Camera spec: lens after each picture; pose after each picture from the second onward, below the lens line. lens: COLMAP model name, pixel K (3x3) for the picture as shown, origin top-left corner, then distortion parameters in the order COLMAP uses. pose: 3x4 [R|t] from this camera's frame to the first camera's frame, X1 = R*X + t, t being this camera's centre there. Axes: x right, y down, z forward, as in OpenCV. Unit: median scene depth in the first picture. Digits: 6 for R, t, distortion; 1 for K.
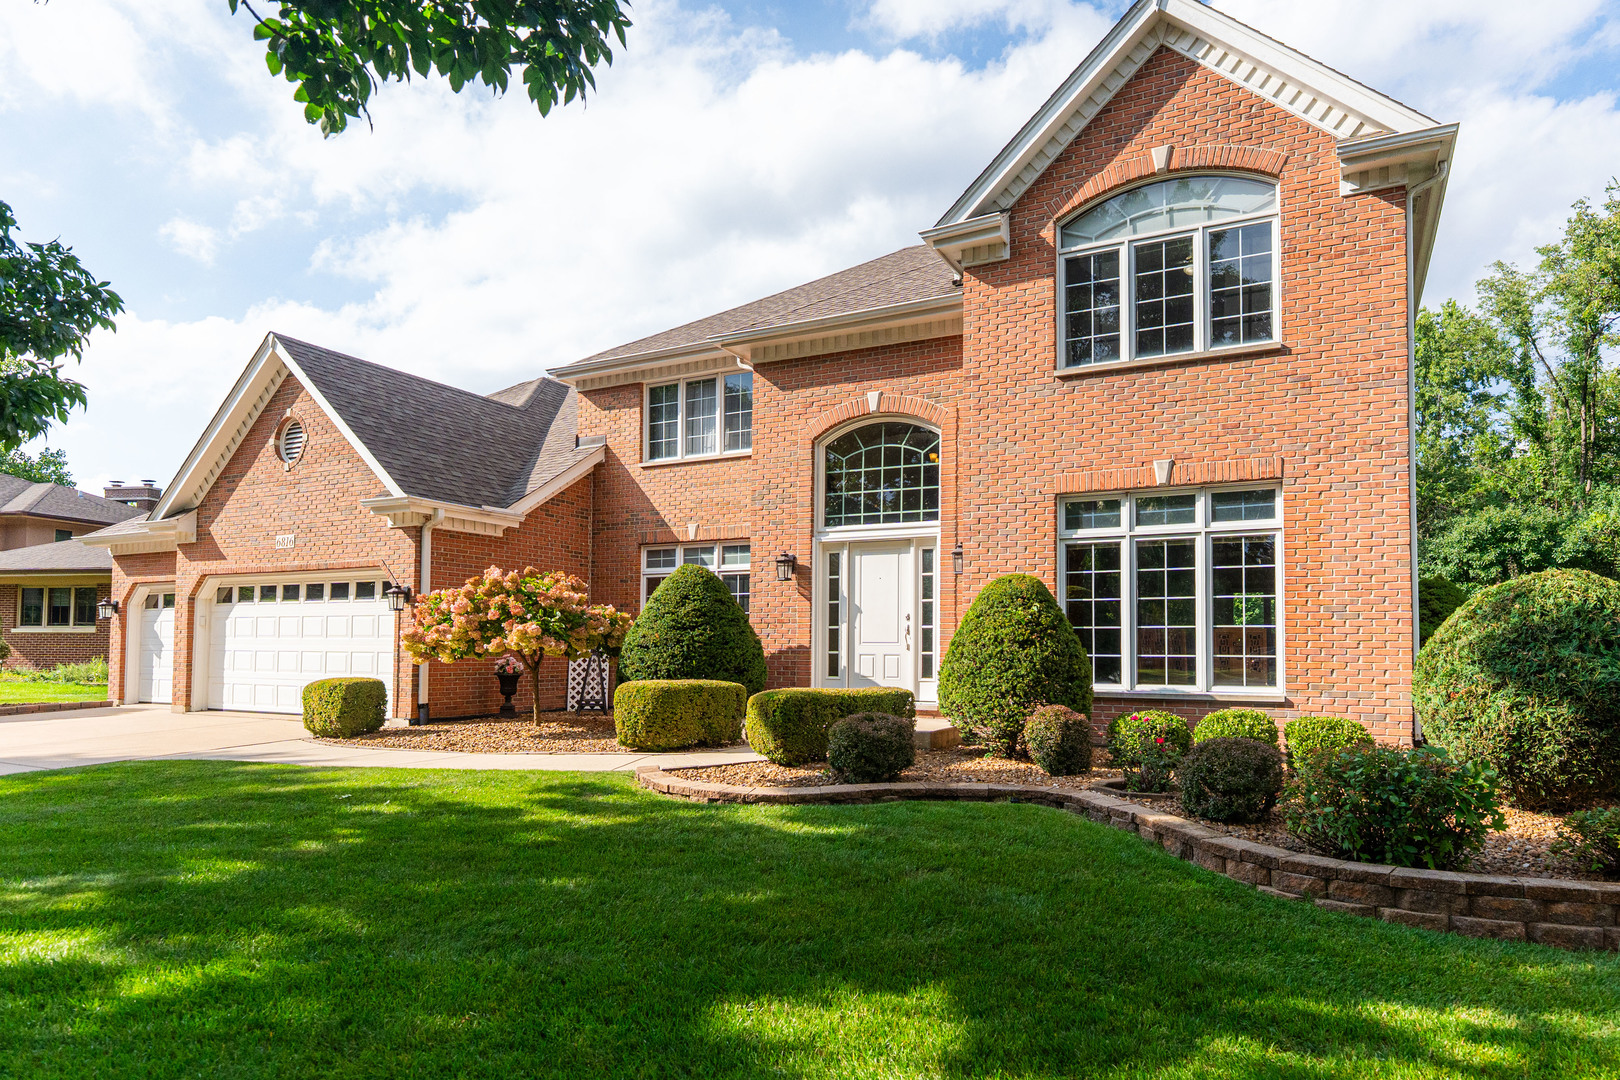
lens RADIAL K [[664.0, 0, 815.1], [0, 664.0, 529.9], [0, 0, 1]] dist [-0.002402, -0.000109]
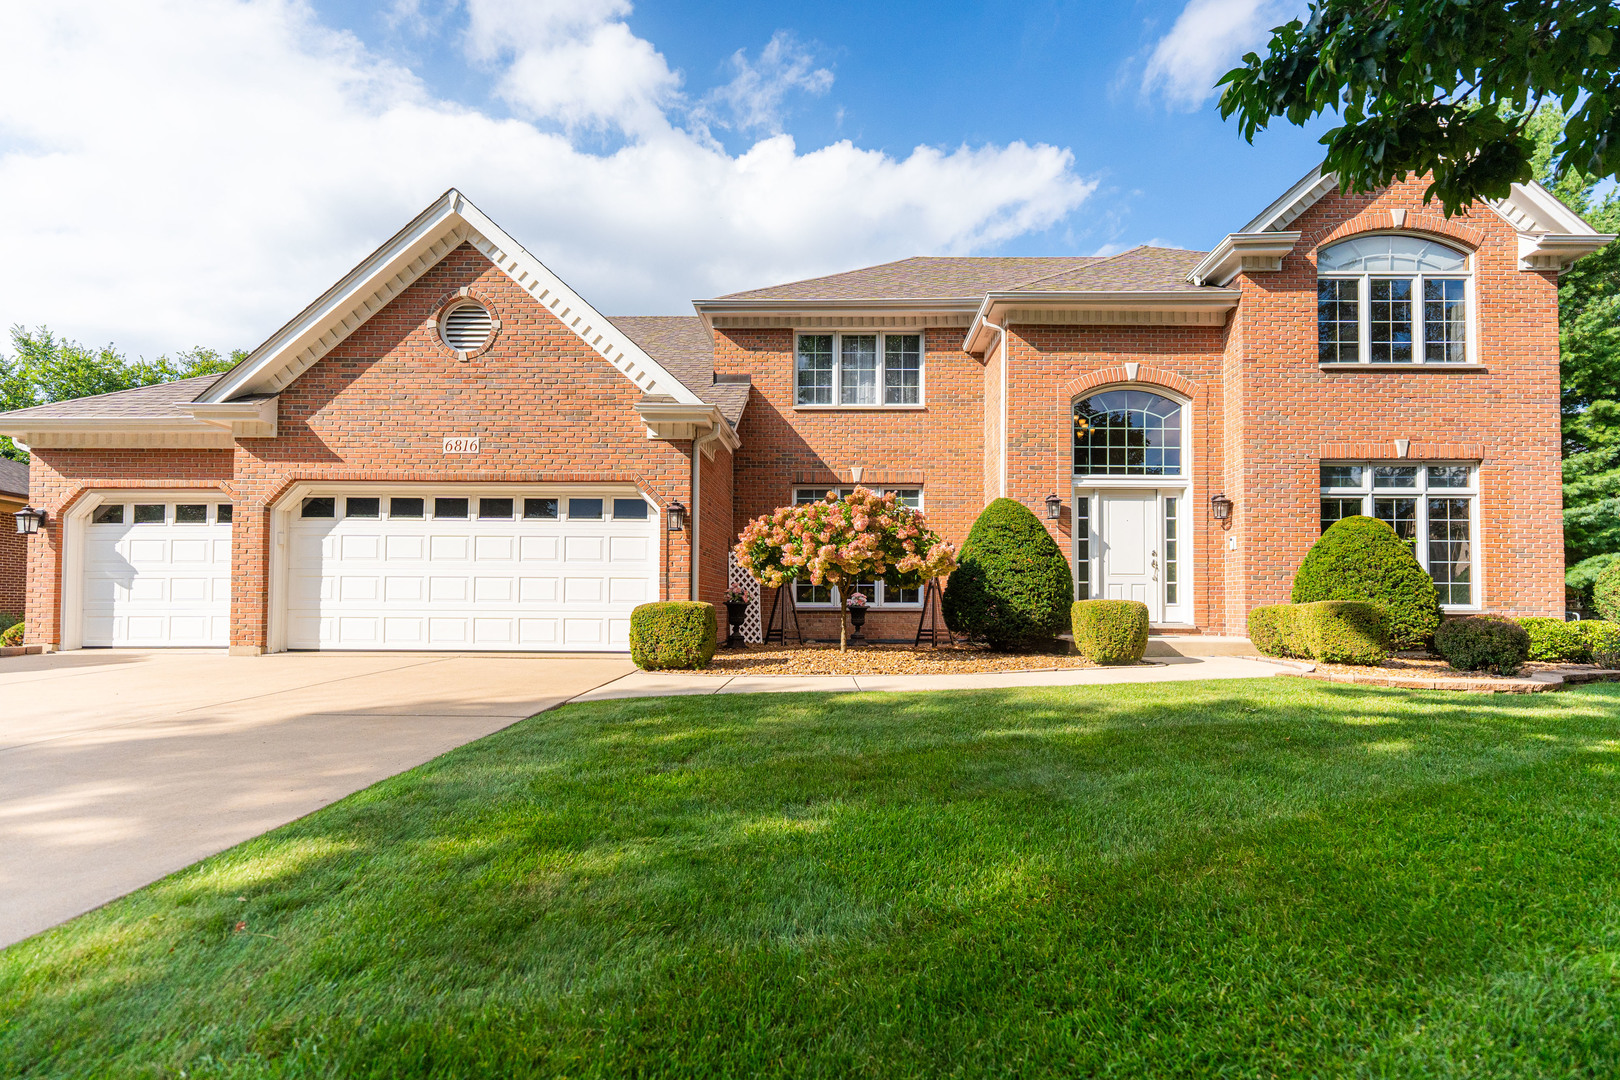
lens RADIAL K [[557.5, 0, 810.0], [0, 557.5, 513.9], [0, 0, 1]] dist [-0.001013, -0.000075]
pose [[0.943432, 0.056634, 0.326695, -0.748389], [-0.062851, 0.997987, 0.008498, 0.086423], [-0.325556, -0.028550, 0.945092, 0.235987]]
